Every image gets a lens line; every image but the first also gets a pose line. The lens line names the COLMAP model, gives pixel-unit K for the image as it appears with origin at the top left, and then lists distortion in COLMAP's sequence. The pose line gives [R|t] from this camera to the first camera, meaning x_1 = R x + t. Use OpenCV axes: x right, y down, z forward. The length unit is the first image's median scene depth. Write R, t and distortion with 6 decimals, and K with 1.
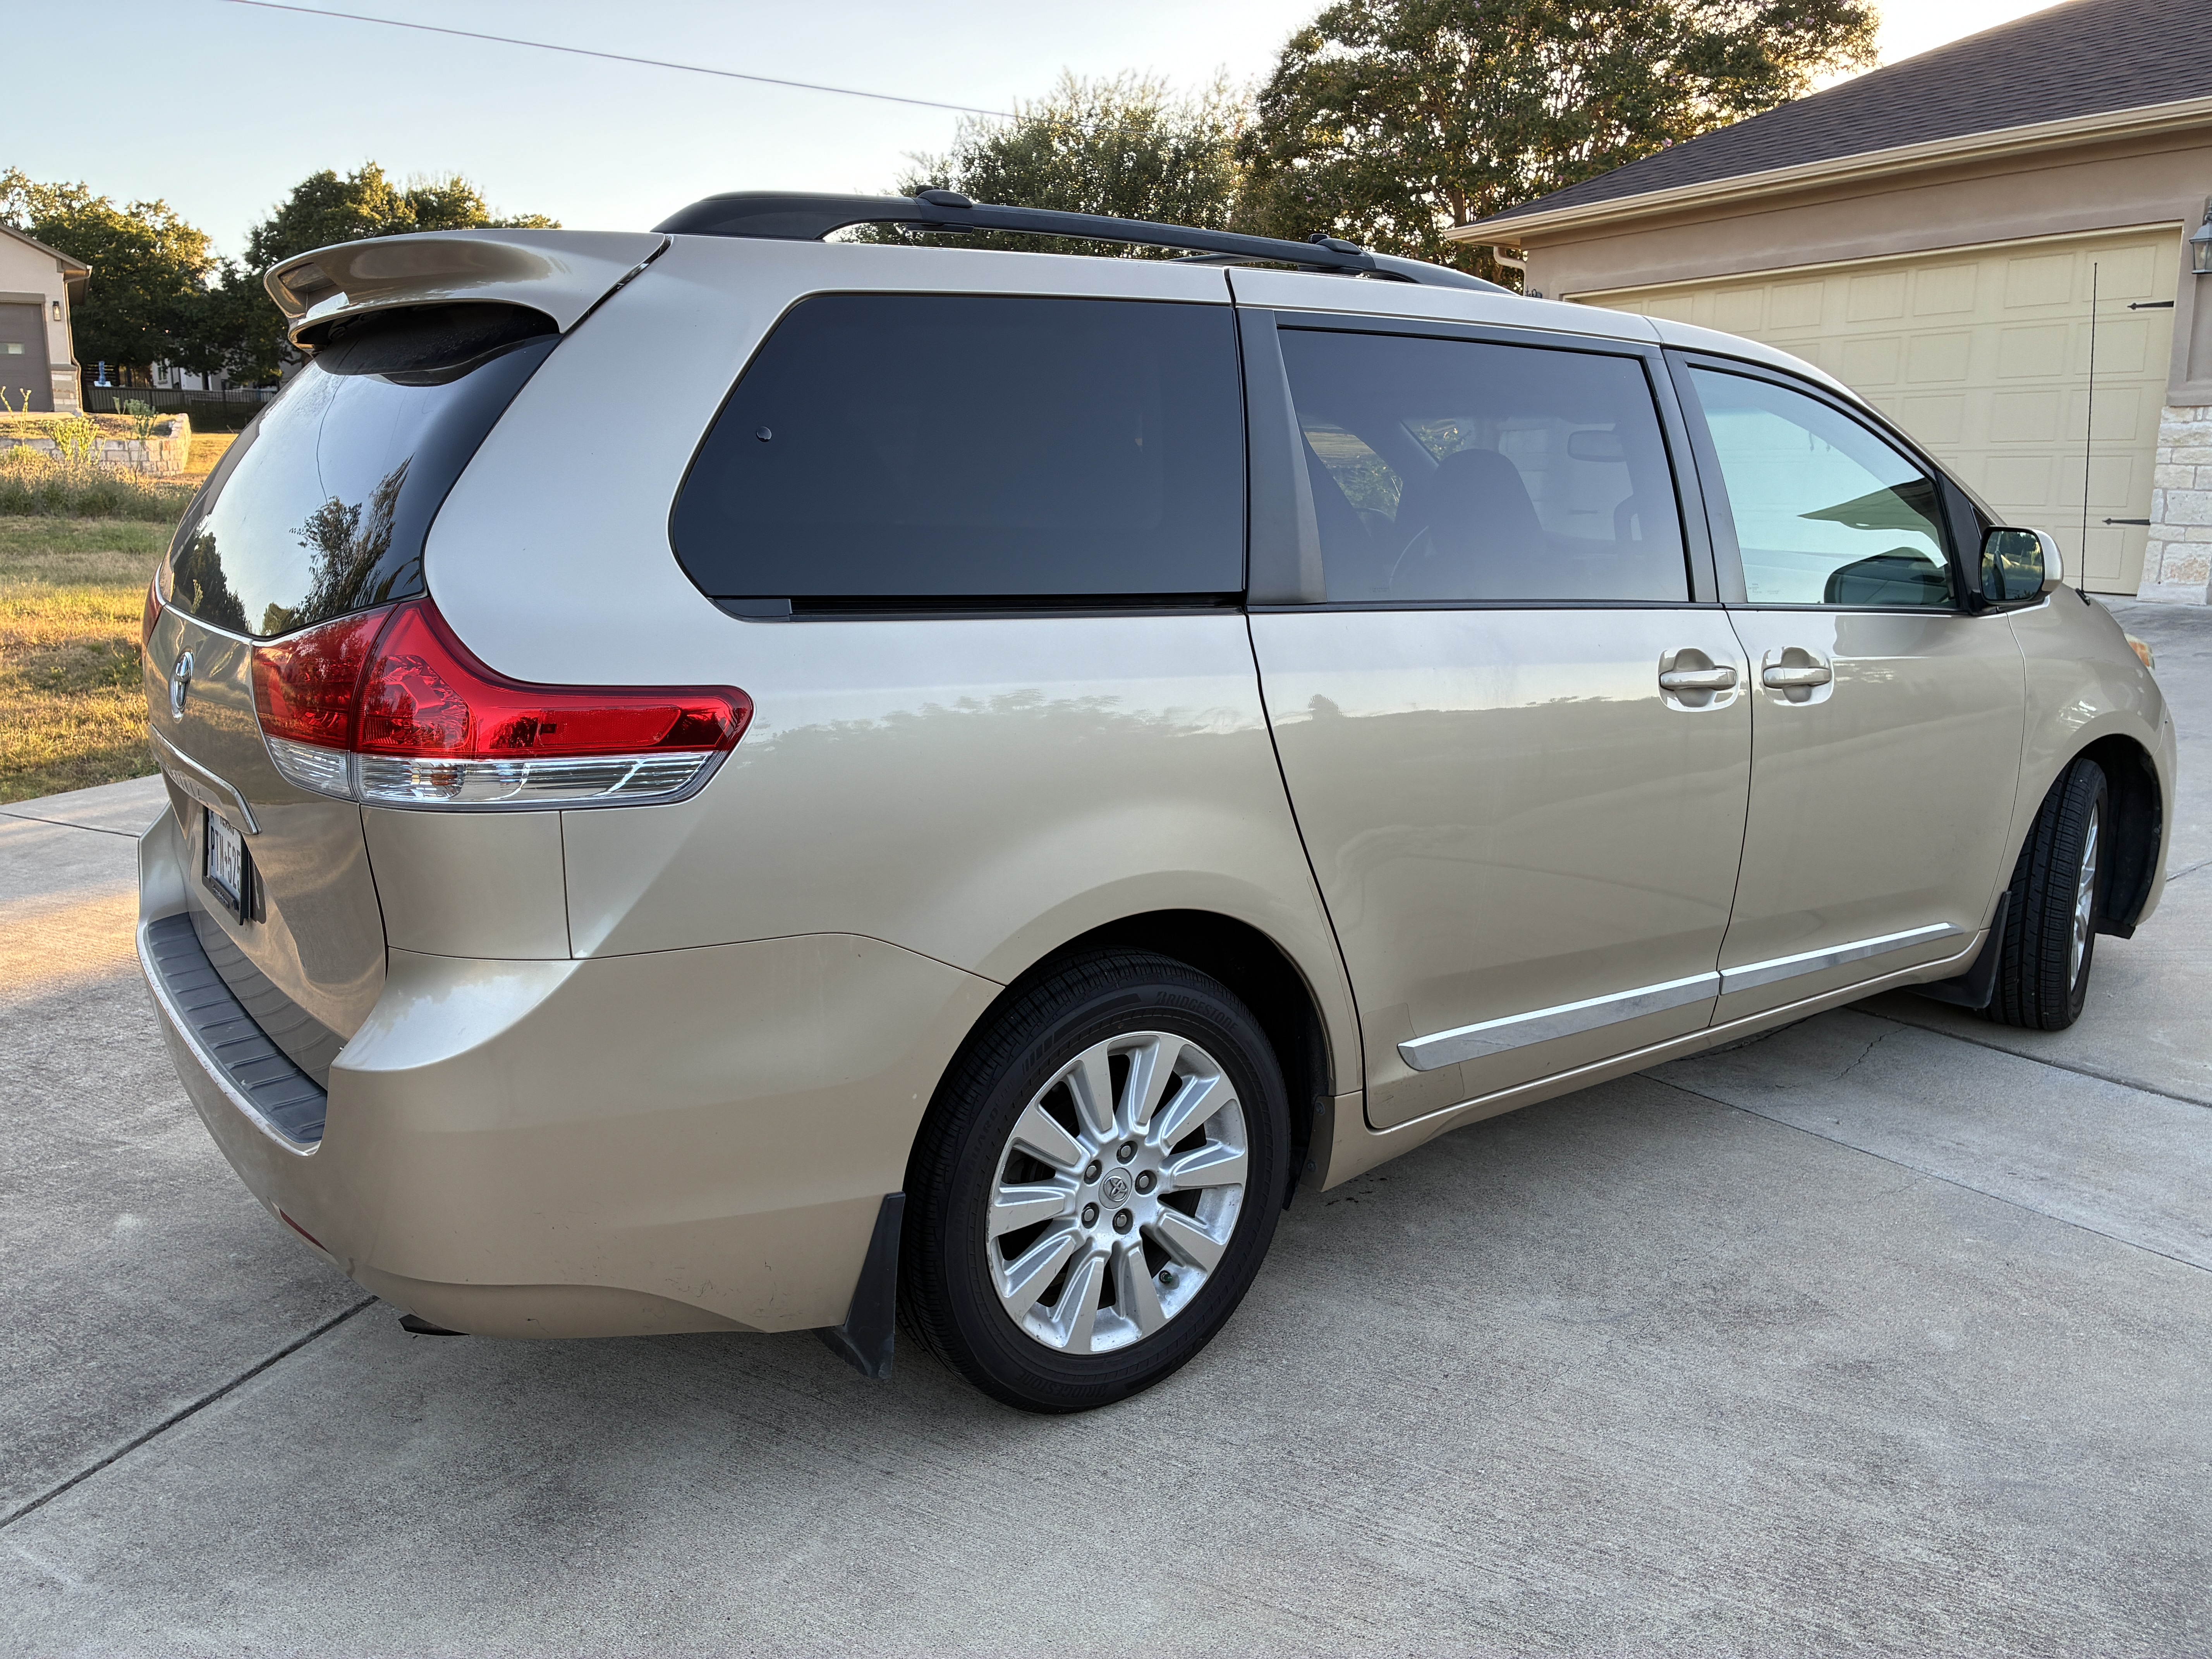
lens RADIAL K [[1638.7, 0, 1144.1], [0, 1638.7, 830.3], [0, 0, 1]] dist [0.048691, -0.054658]
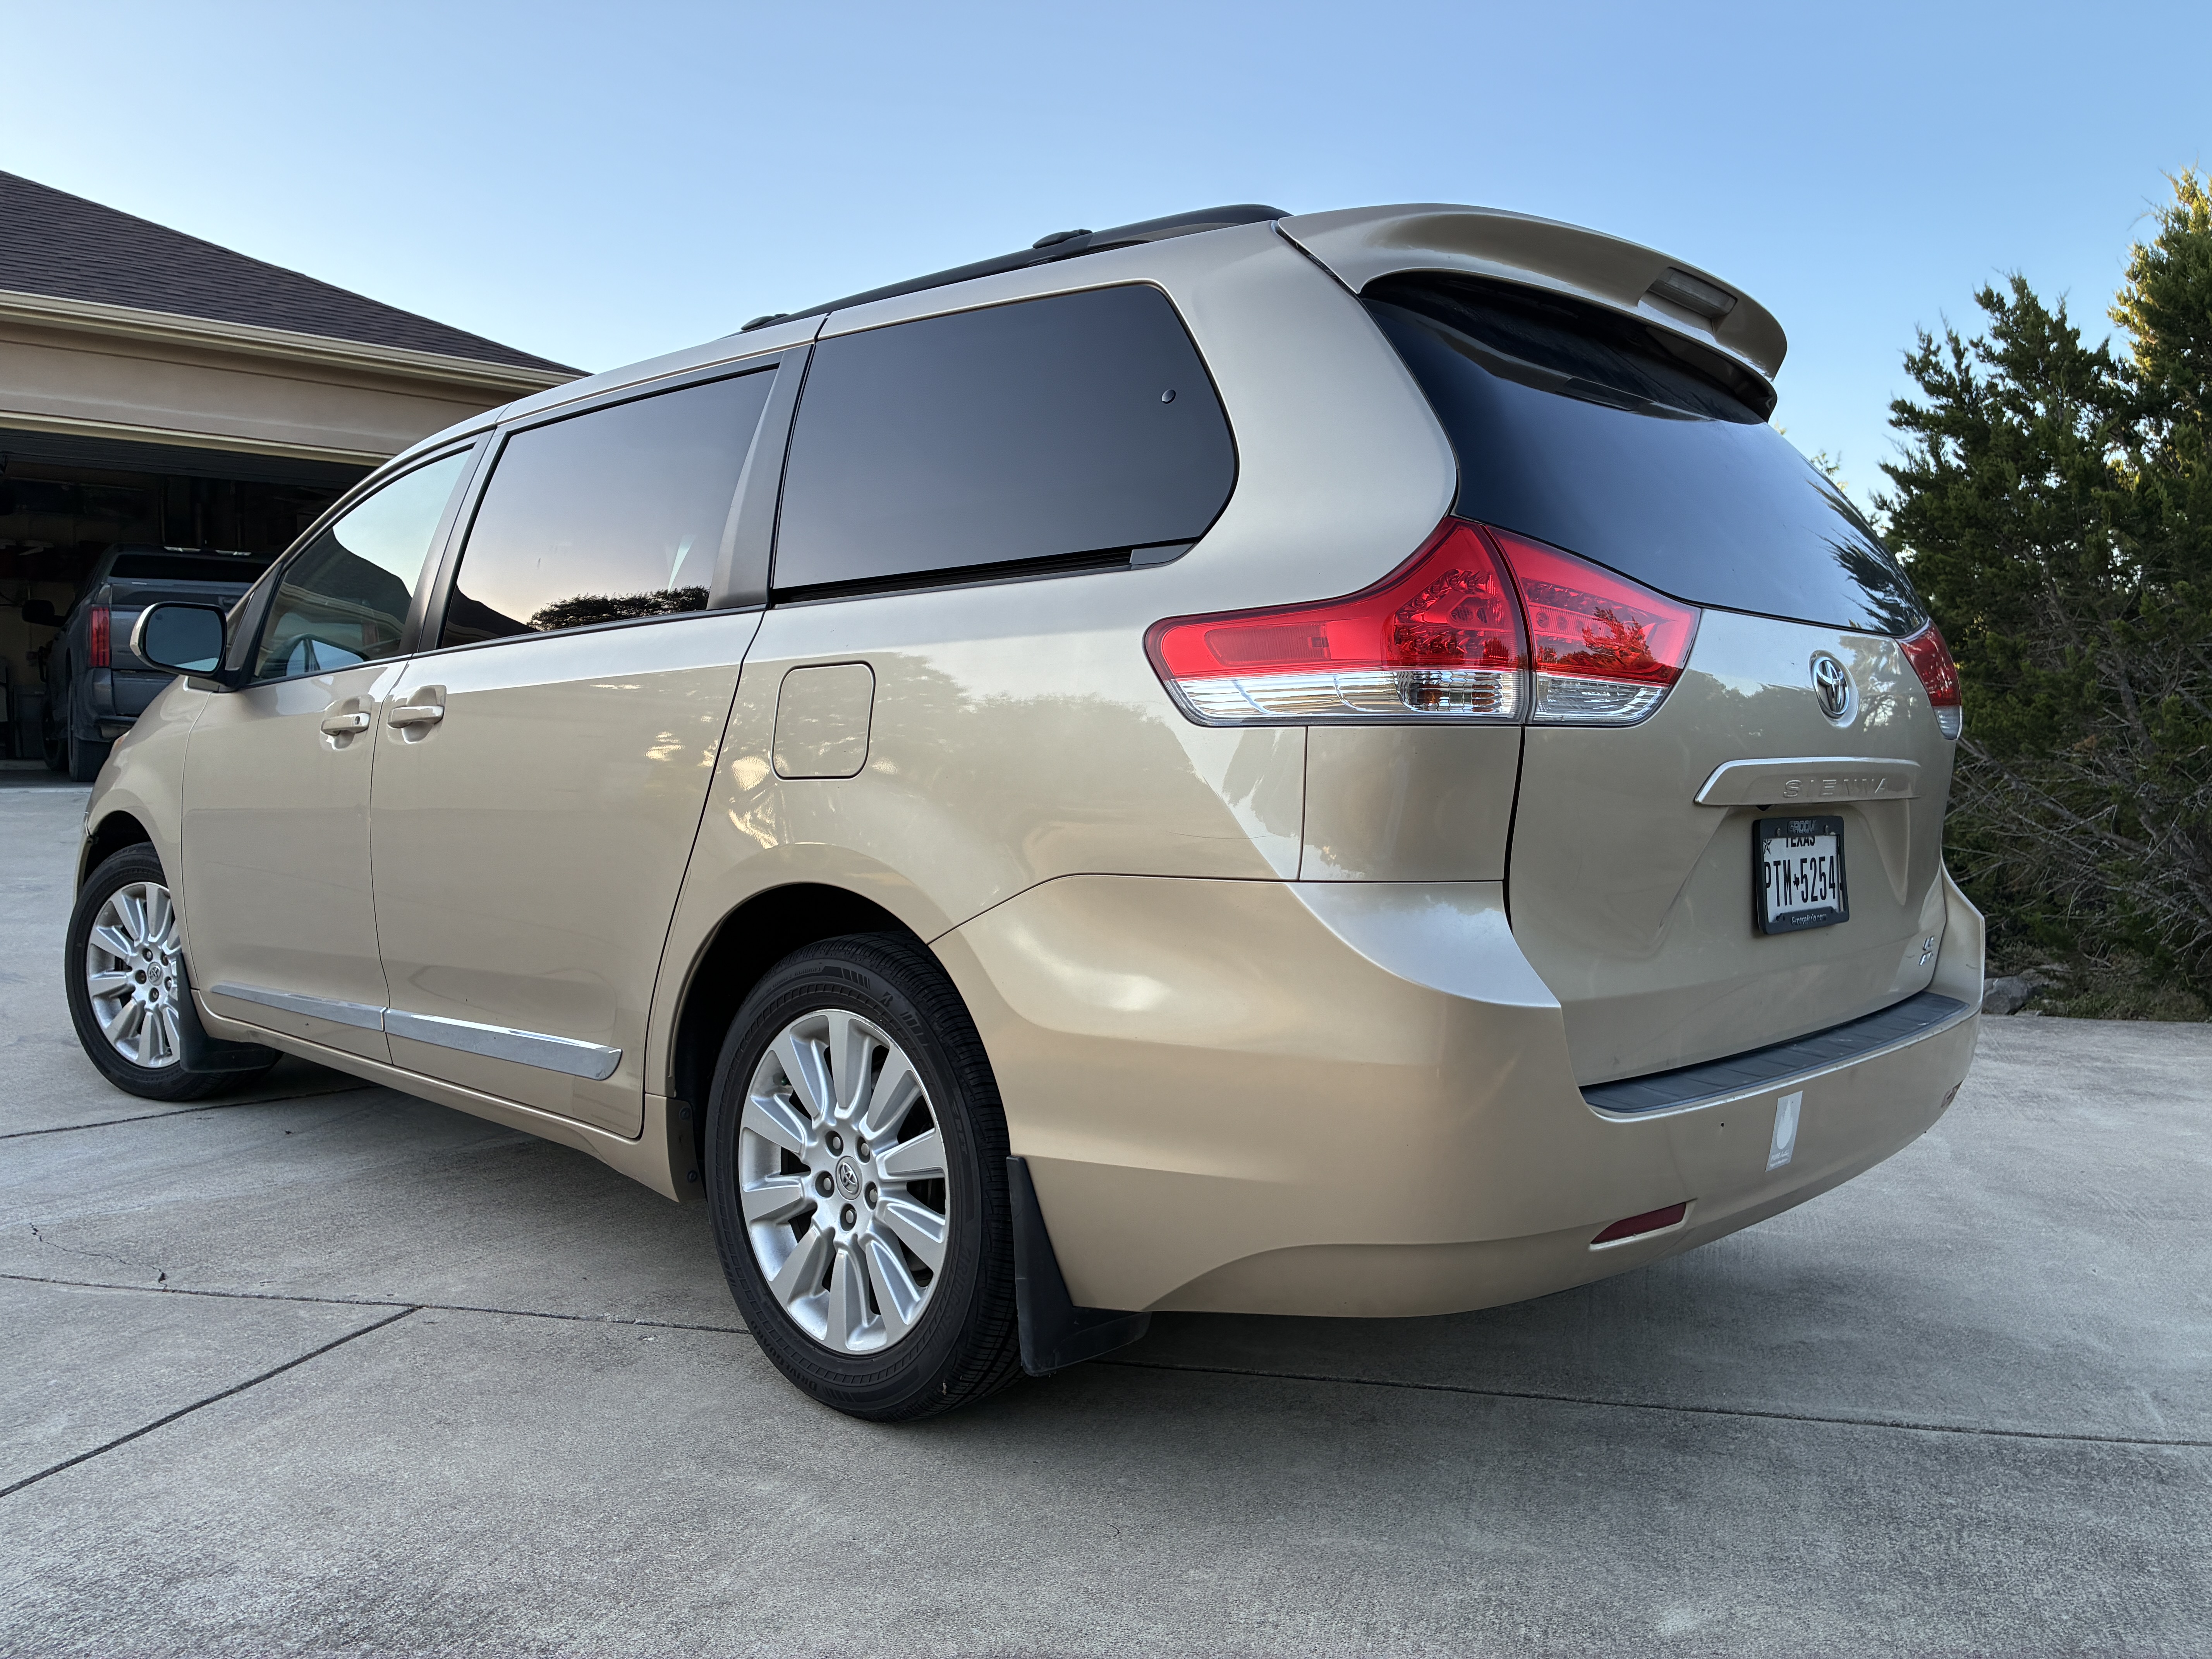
lens RADIAL K [[1638.7, 0, 1144.1], [0, 1638.7, 830.3], [0, 0, 1]] dist [0.048691, -0.054658]
pose [[-0.155122, -0.063545, 0.985849, -1.391525], [0.198152, 0.975647, 0.094066, -0.156039], [-0.967819, 0.209939, -0.138753, 1.467788]]
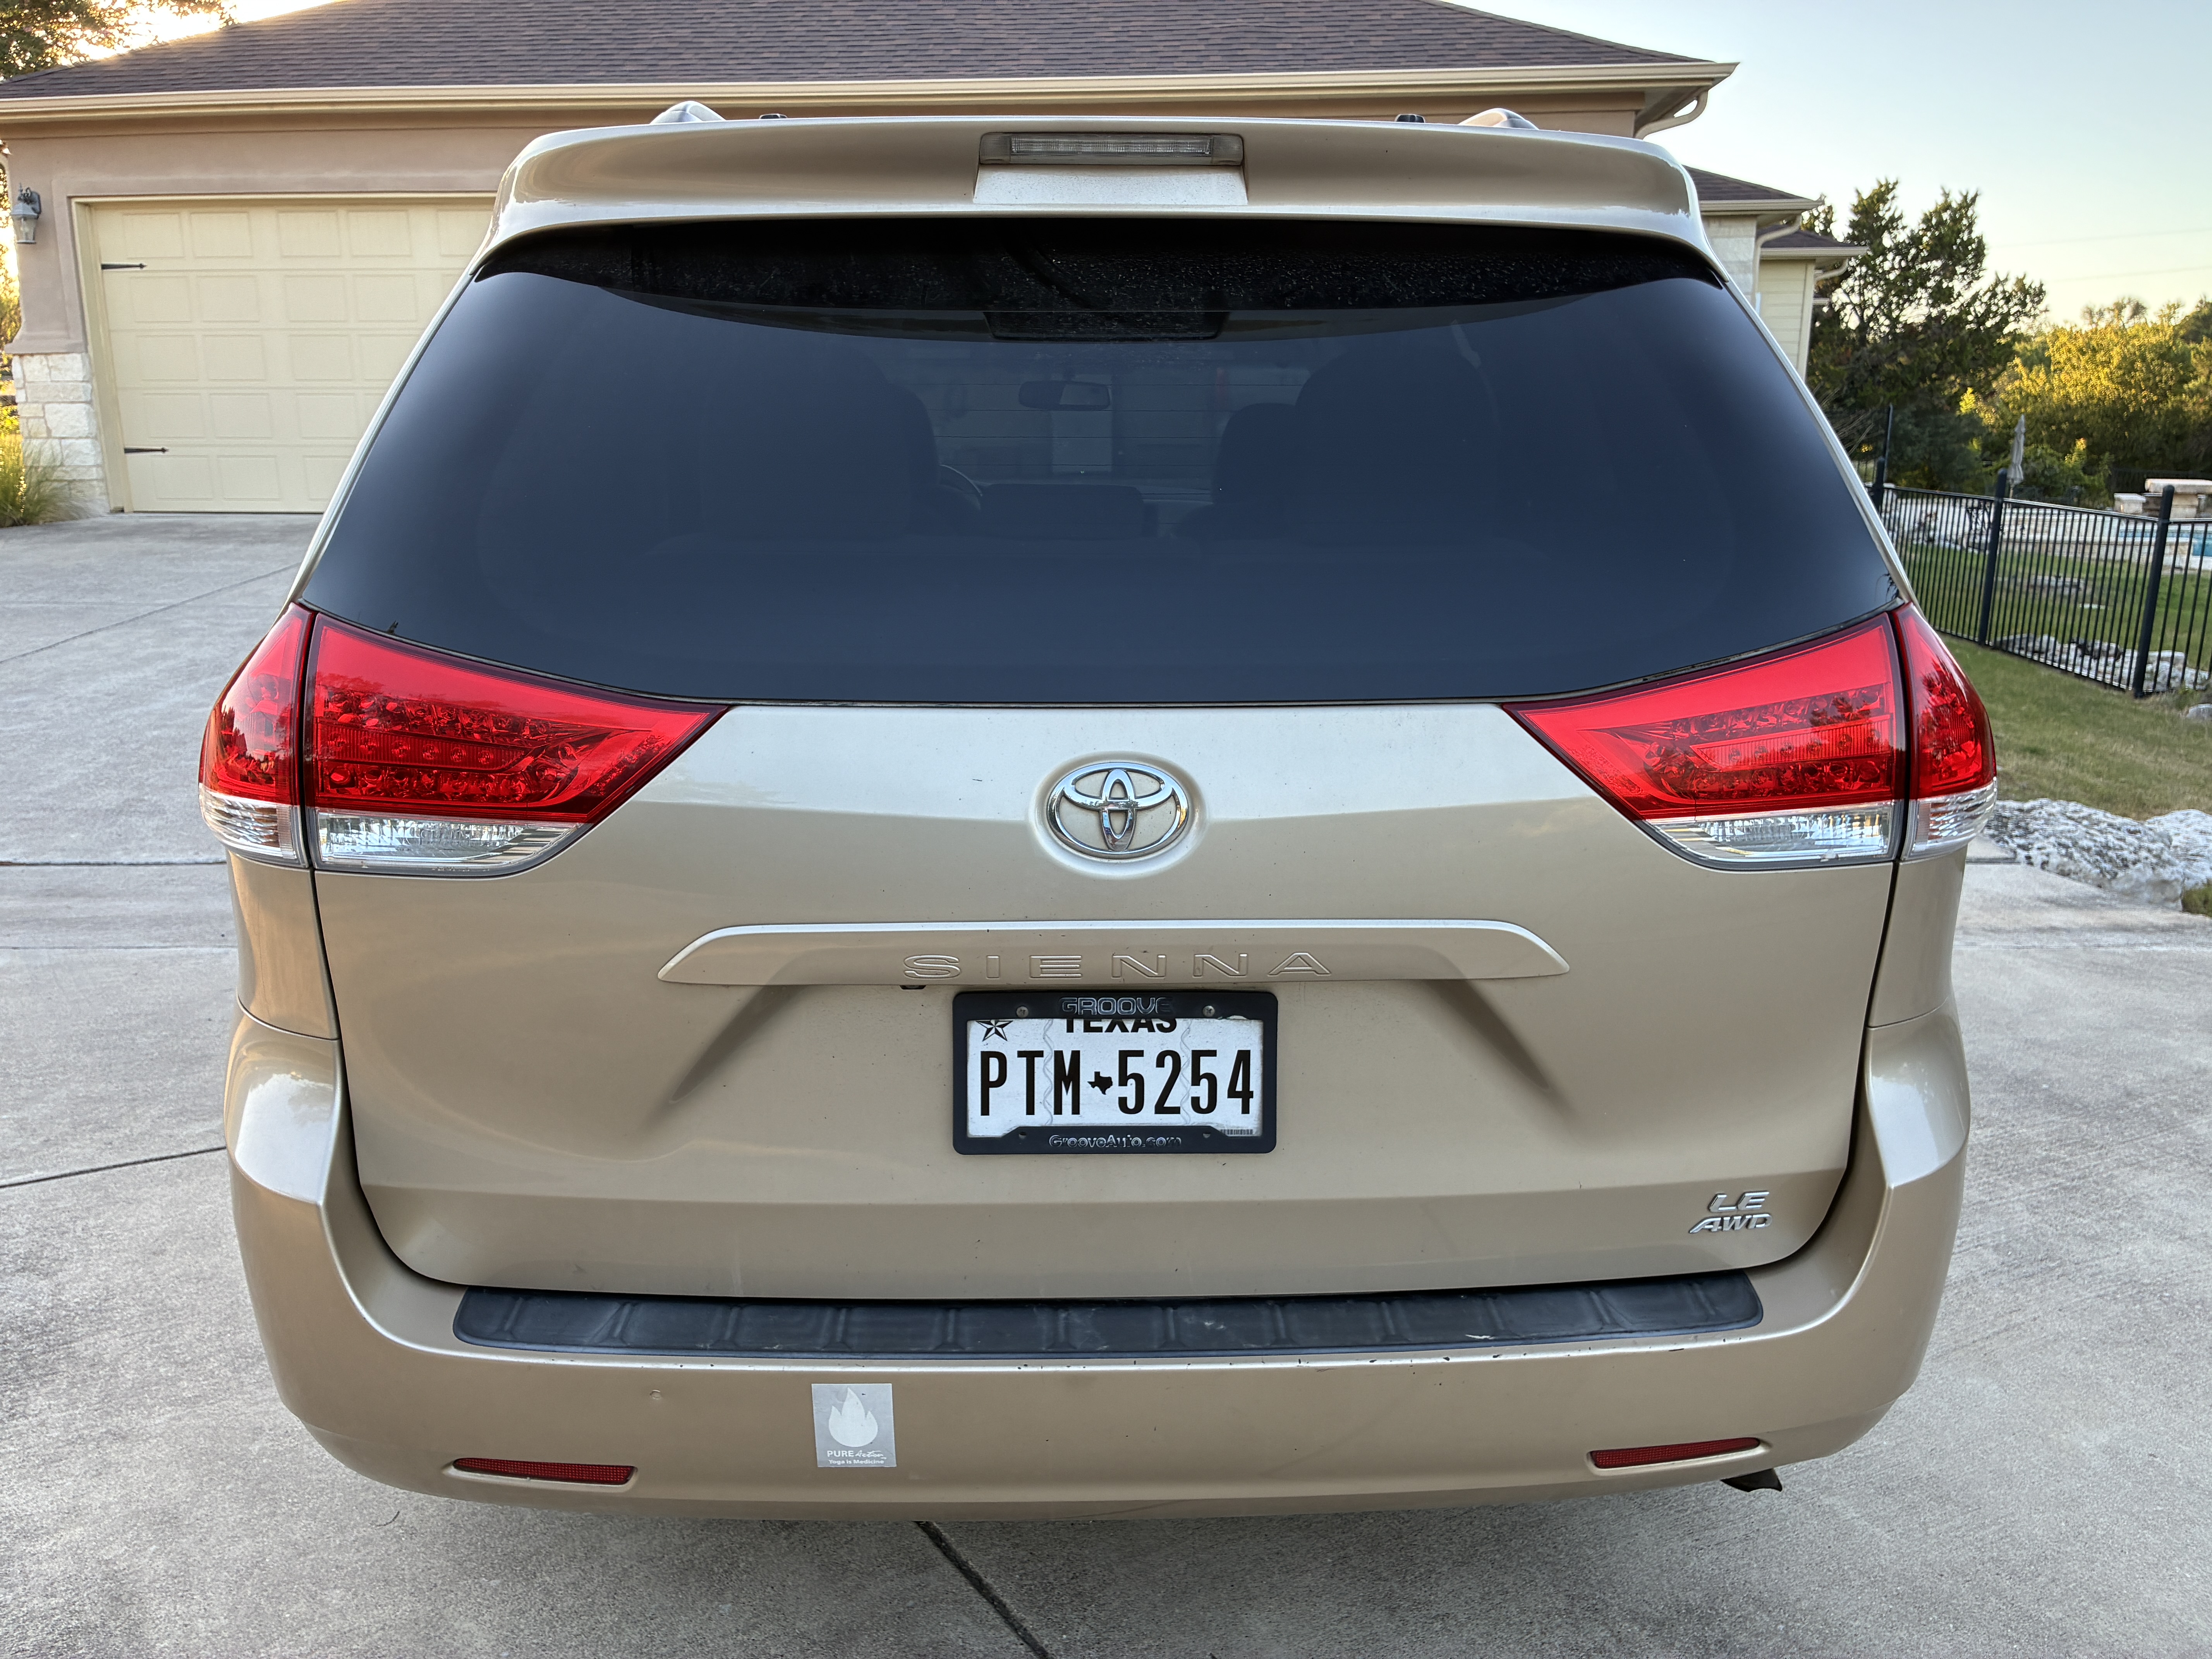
lens RADIAL K [[1638.7, 0, 1144.1], [0, 1638.7, 830.3], [0, 0, 1]] dist [0.048691, -0.054658]
pose [[0.584662, -0.203107, 0.785442, -1.000067], [0.176571, 0.976803, 0.121156, -0.132939], [-0.791829, 0.067851, 0.606962, 0.615968]]
